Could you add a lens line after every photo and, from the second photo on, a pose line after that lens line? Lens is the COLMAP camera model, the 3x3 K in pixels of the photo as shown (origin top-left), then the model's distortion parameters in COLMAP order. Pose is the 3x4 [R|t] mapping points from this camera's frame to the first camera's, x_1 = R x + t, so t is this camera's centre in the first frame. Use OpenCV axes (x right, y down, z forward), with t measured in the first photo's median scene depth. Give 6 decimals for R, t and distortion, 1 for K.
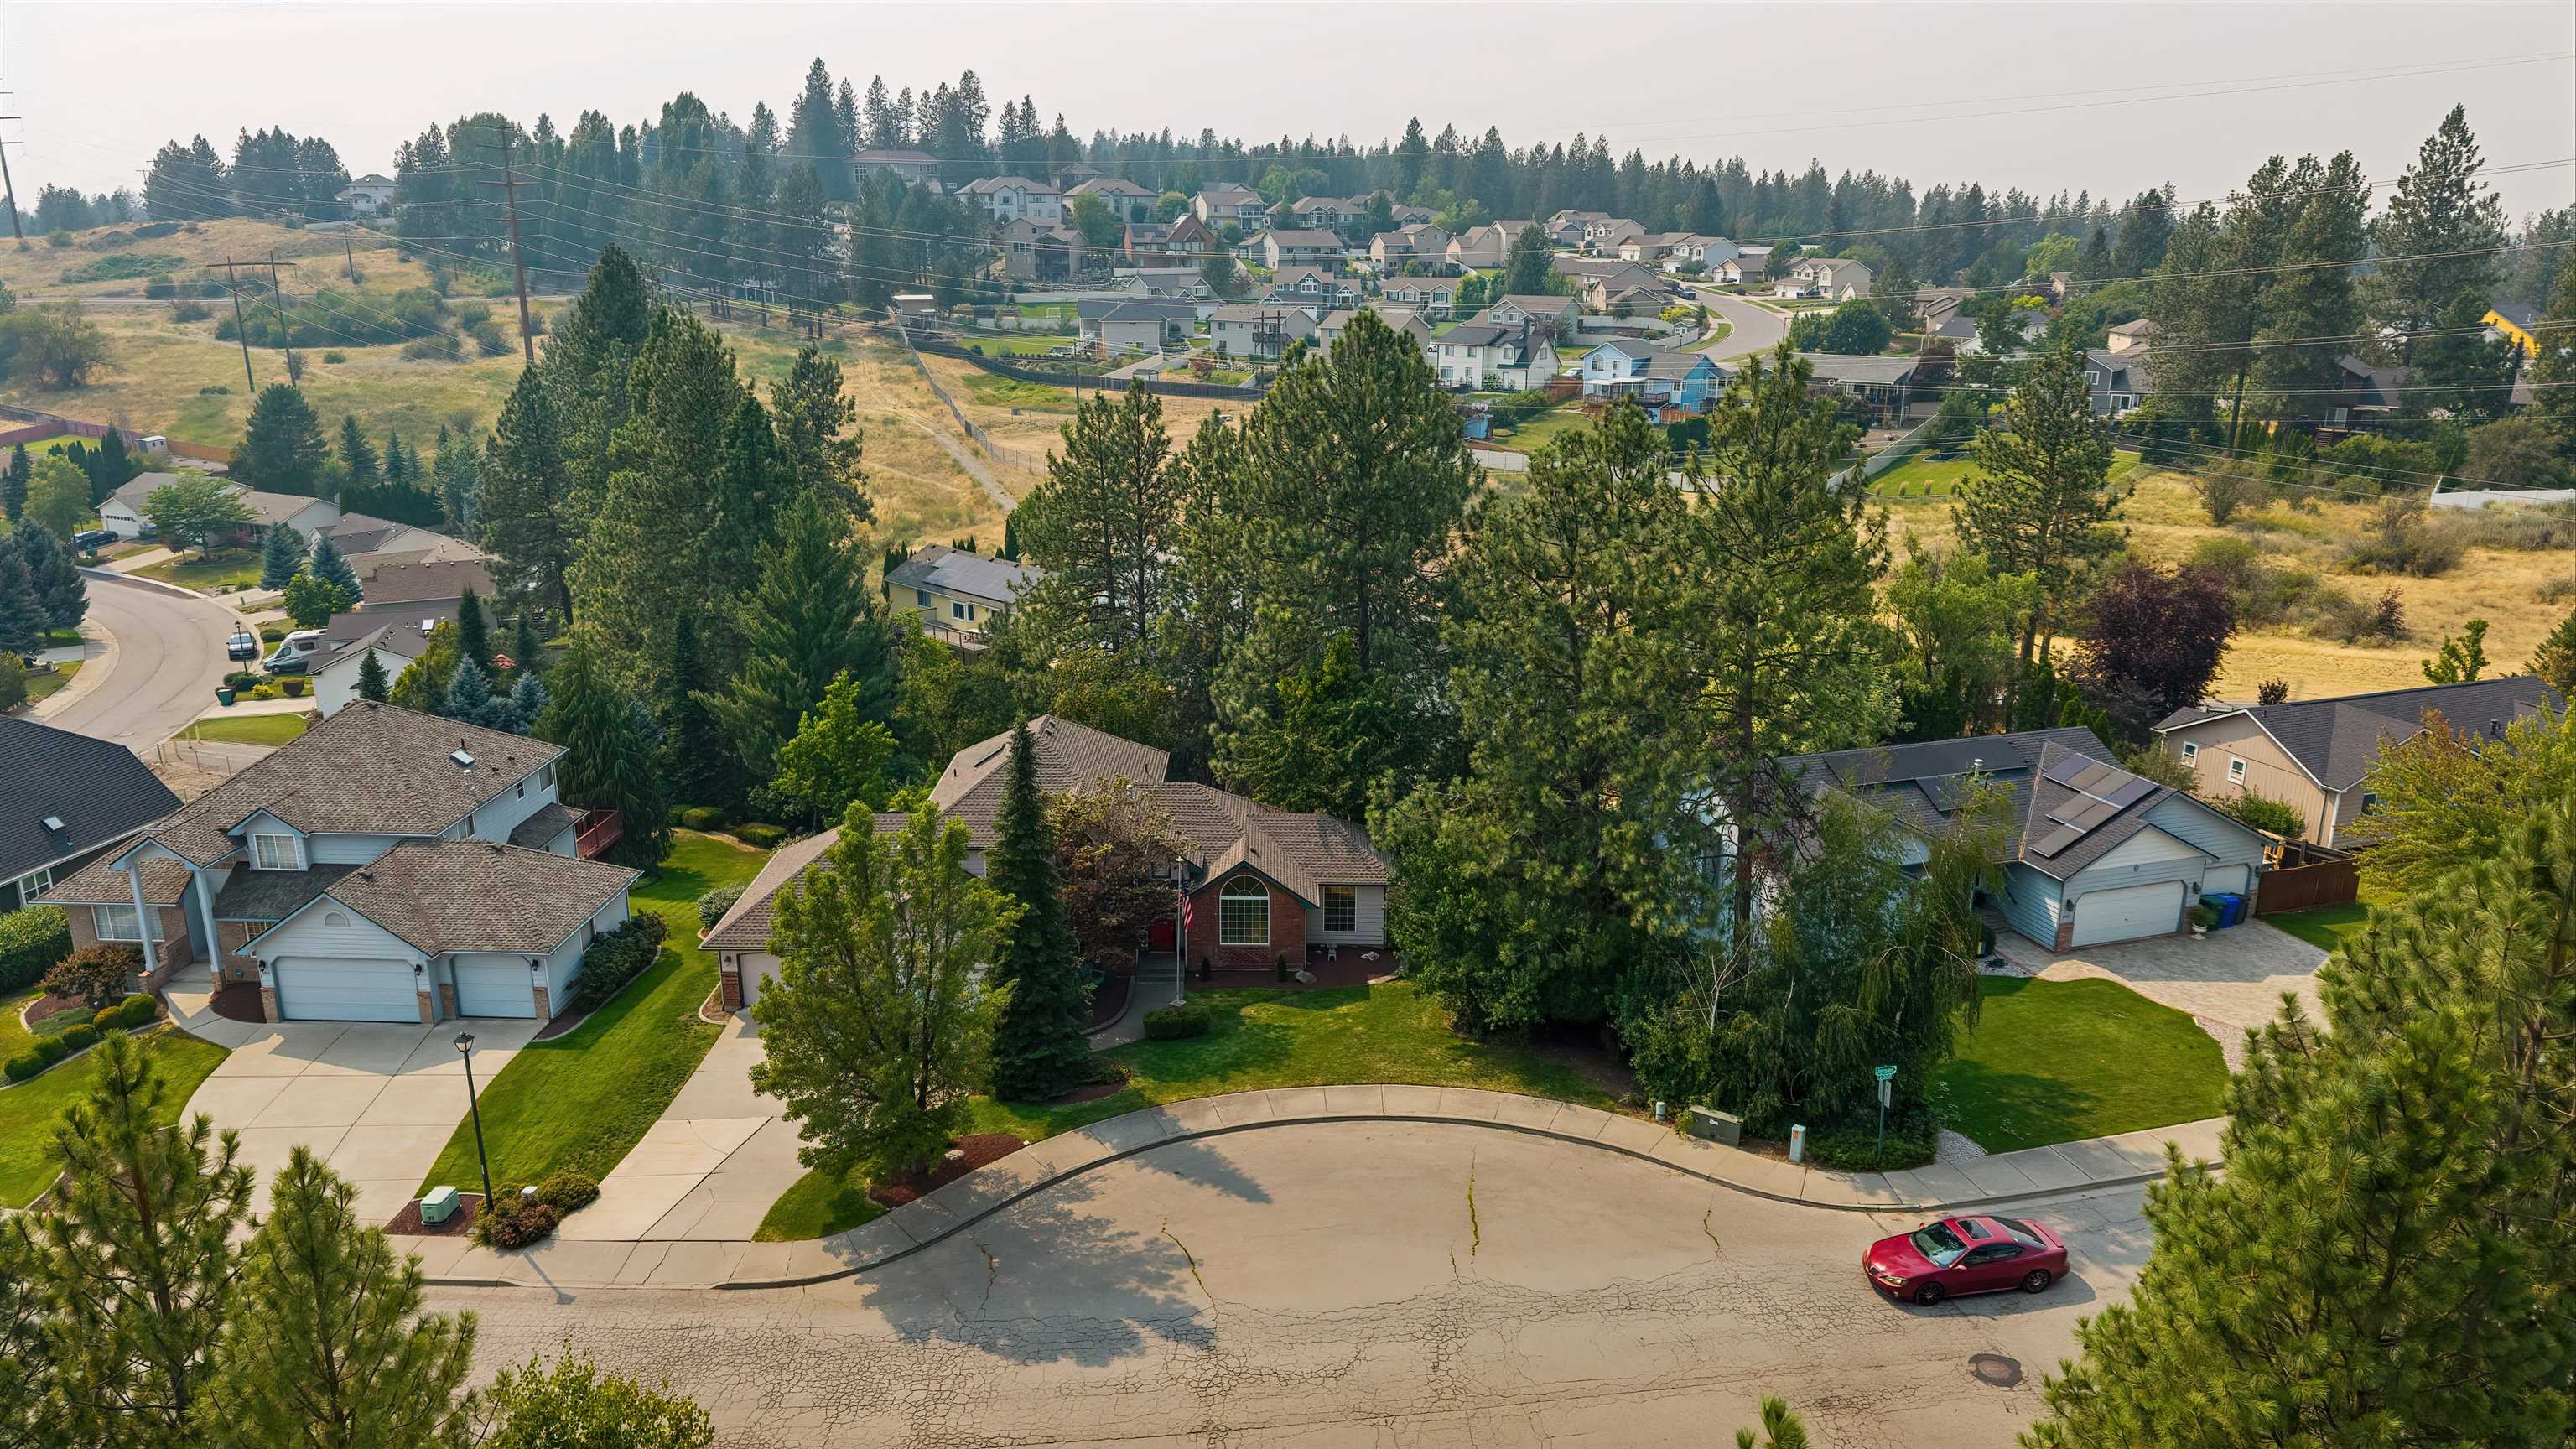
lens RADIAL K [[1640.3, 0, 1288.0], [0, 1640.3, 724.5], [0, 0, 1]] dist [0.022635, -0.000737]
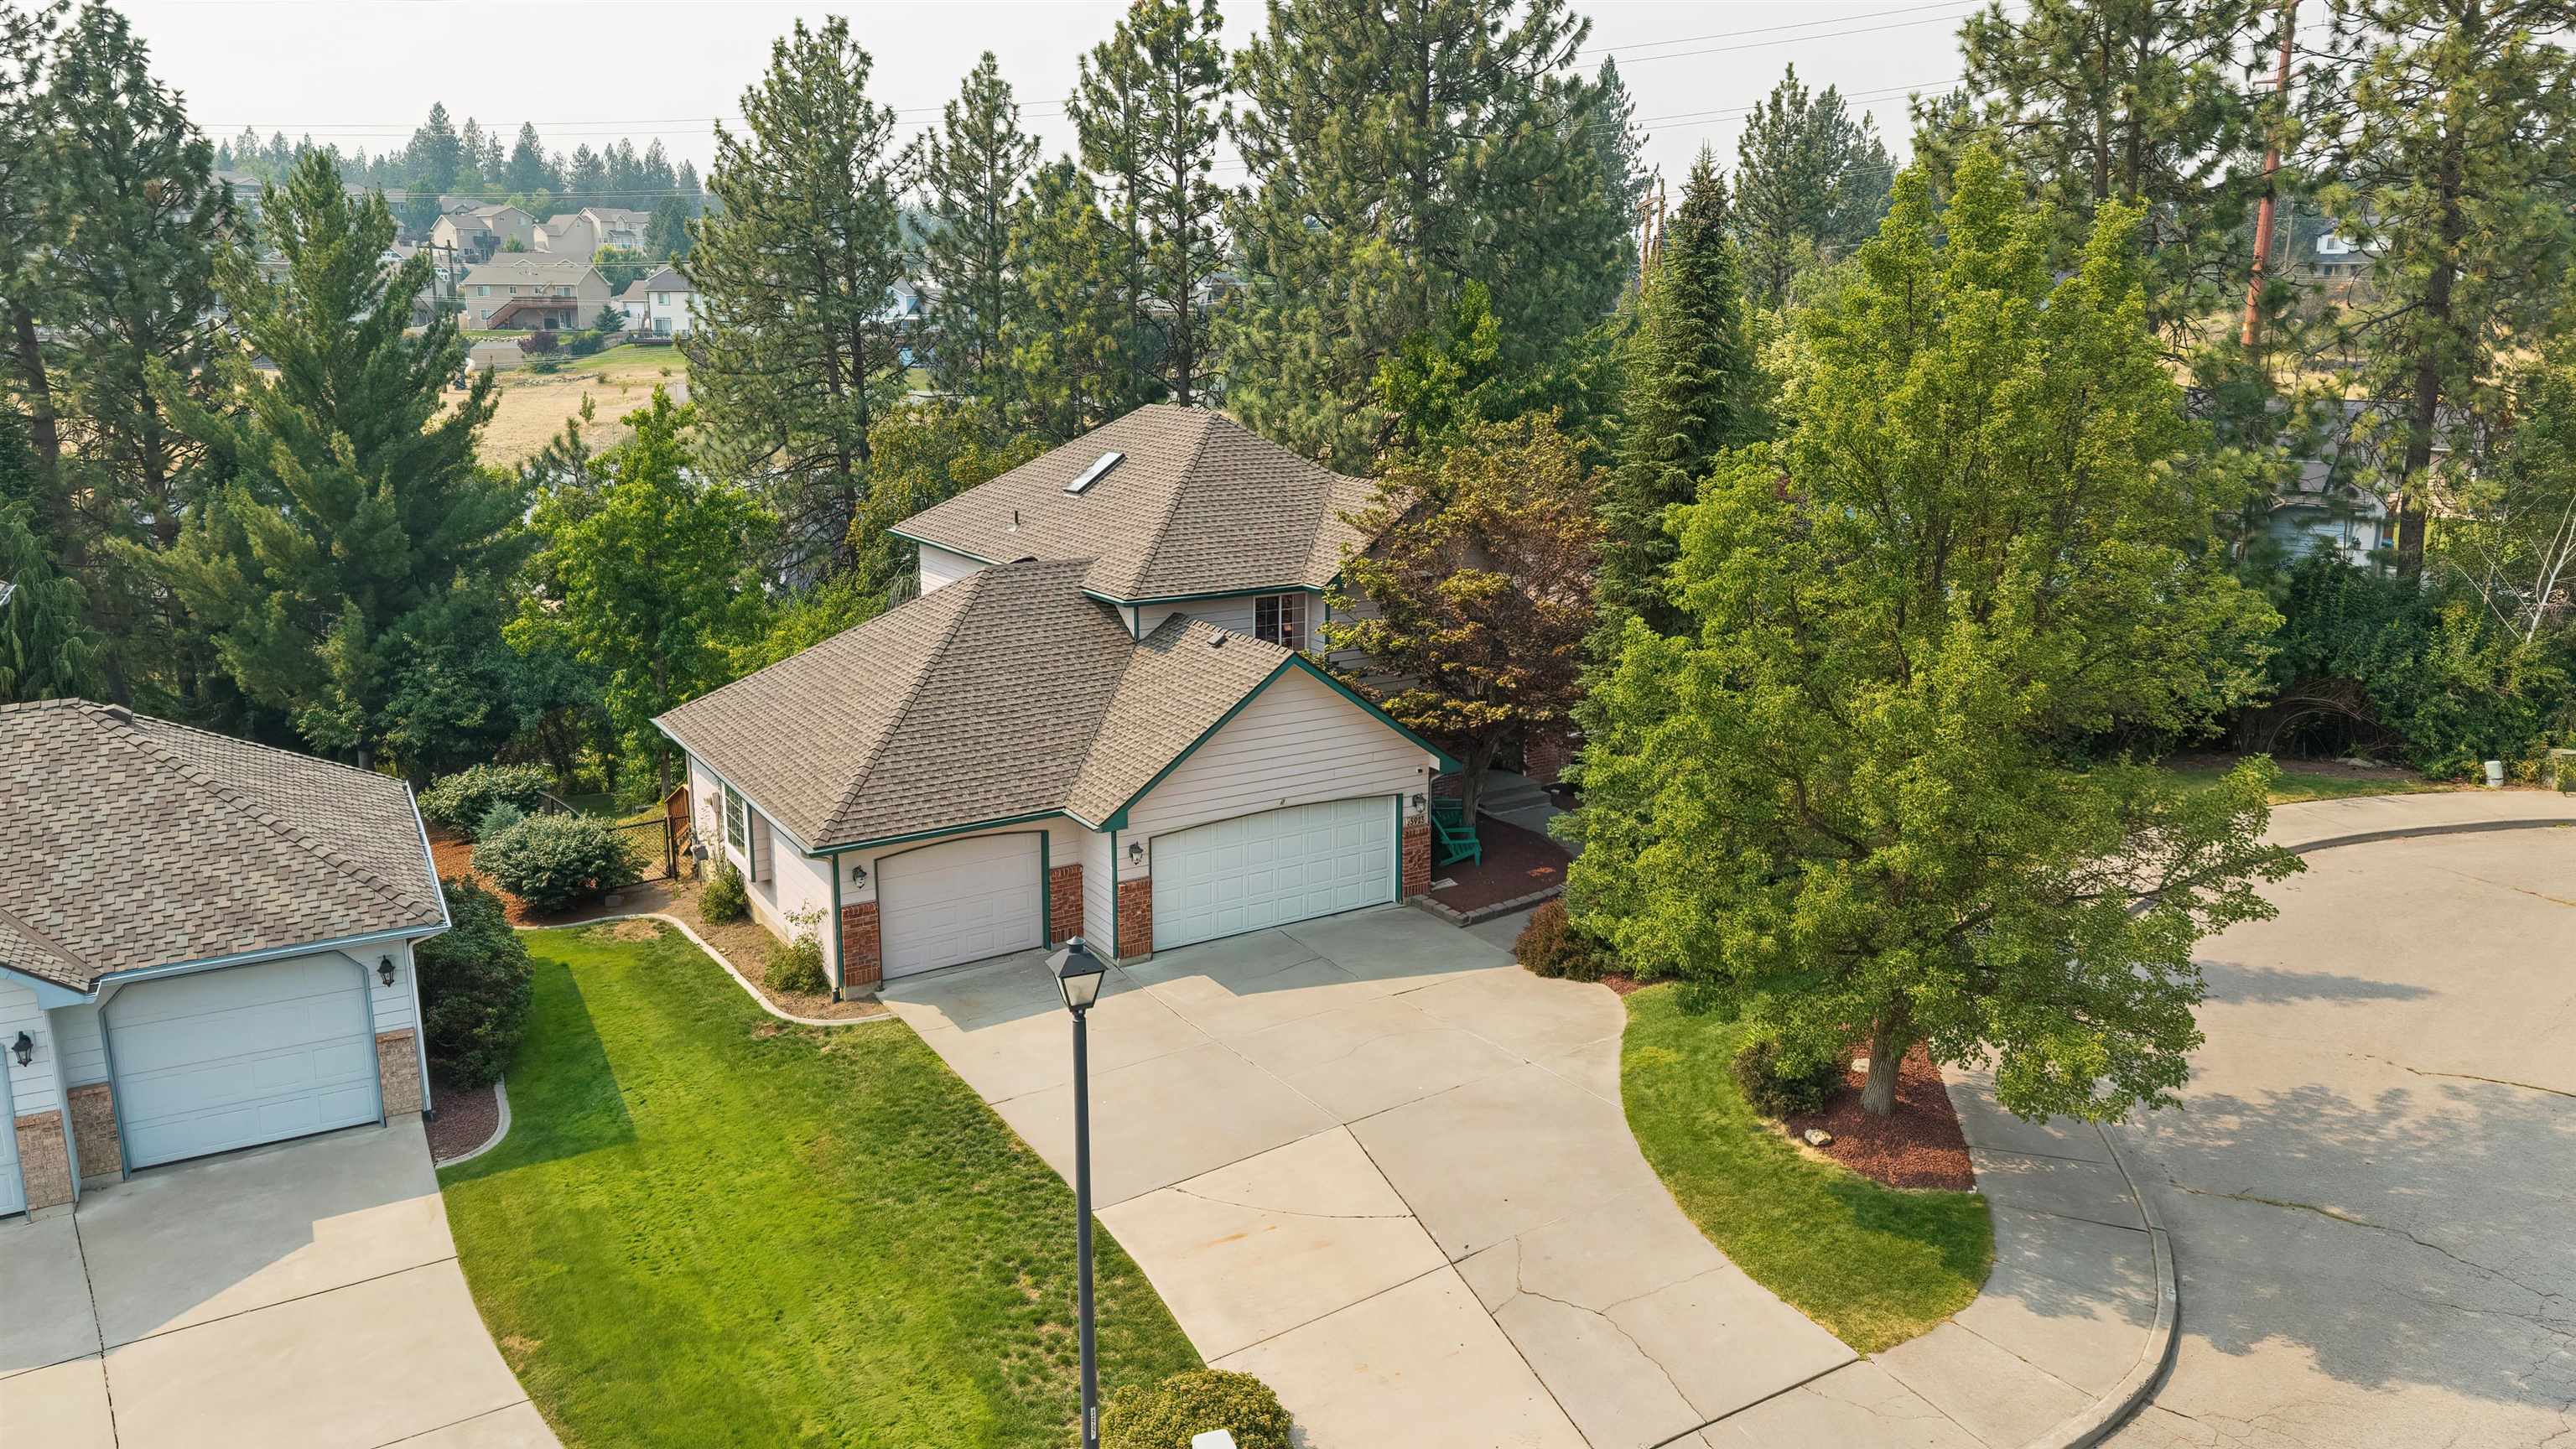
lens RADIAL K [[1640.3, 0, 1288.0], [0, 1640.3, 724.5], [0, 0, 1]] dist [0.022635, -0.000737]
pose [[0.854357, -0.134027, 0.502106, -0.537007], [0.142820, 0.989523, 0.021118, 0.128615], [-0.499676, 0.053669, 0.864548, 0.650522]]
